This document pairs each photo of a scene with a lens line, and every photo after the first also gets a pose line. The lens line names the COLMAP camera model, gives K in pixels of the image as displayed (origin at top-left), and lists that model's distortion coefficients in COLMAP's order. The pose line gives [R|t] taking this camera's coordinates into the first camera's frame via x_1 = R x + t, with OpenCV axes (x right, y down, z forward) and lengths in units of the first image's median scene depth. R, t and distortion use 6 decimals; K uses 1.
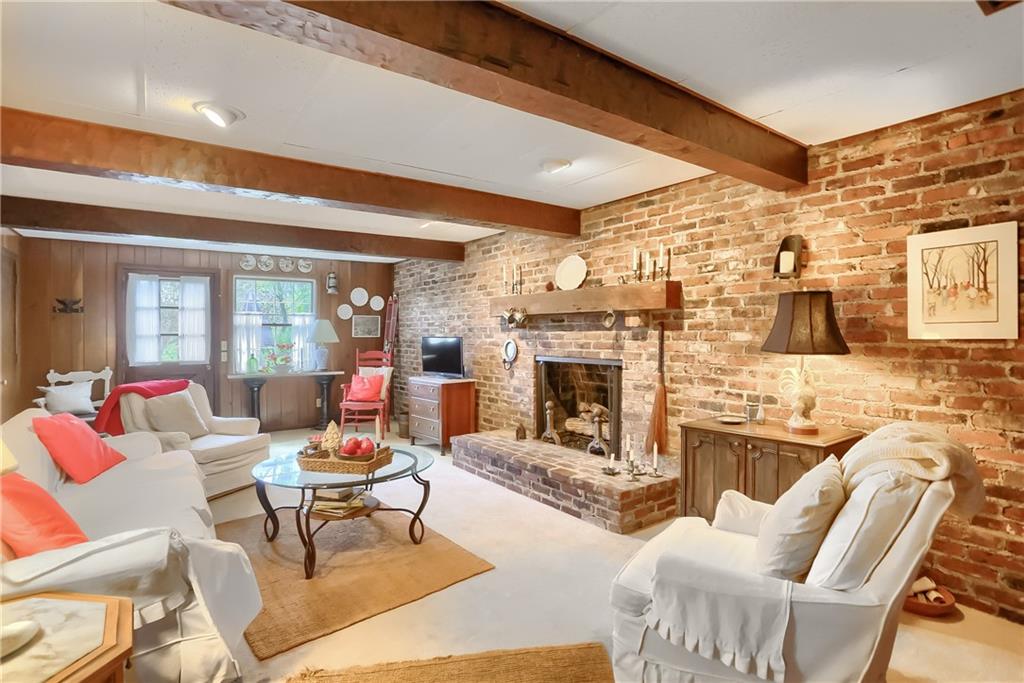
lens RADIAL K [[493.3, 0, 515.9], [0, 493.3, 334.3], [0, 0, 1]] dist [-0.028447, 0.003899]
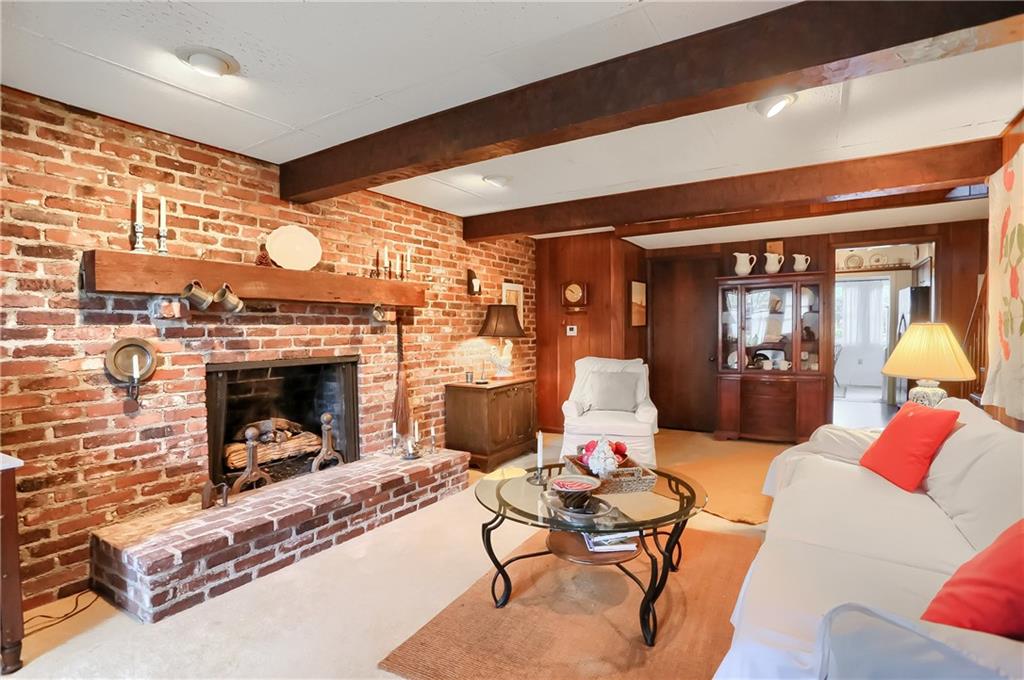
lens RADIAL K [[493.3, 0, 516.2], [0, 493.3, 342.2], [0, 0, 1]] dist [-0.028447, 0.003899]
pose [[-0.334399, -0.025153, 0.942096, -0.830407], [0.004116, 0.999595, 0.028149, 0.001462], [-0.942423, 0.013291, -0.334160, 1.073291]]
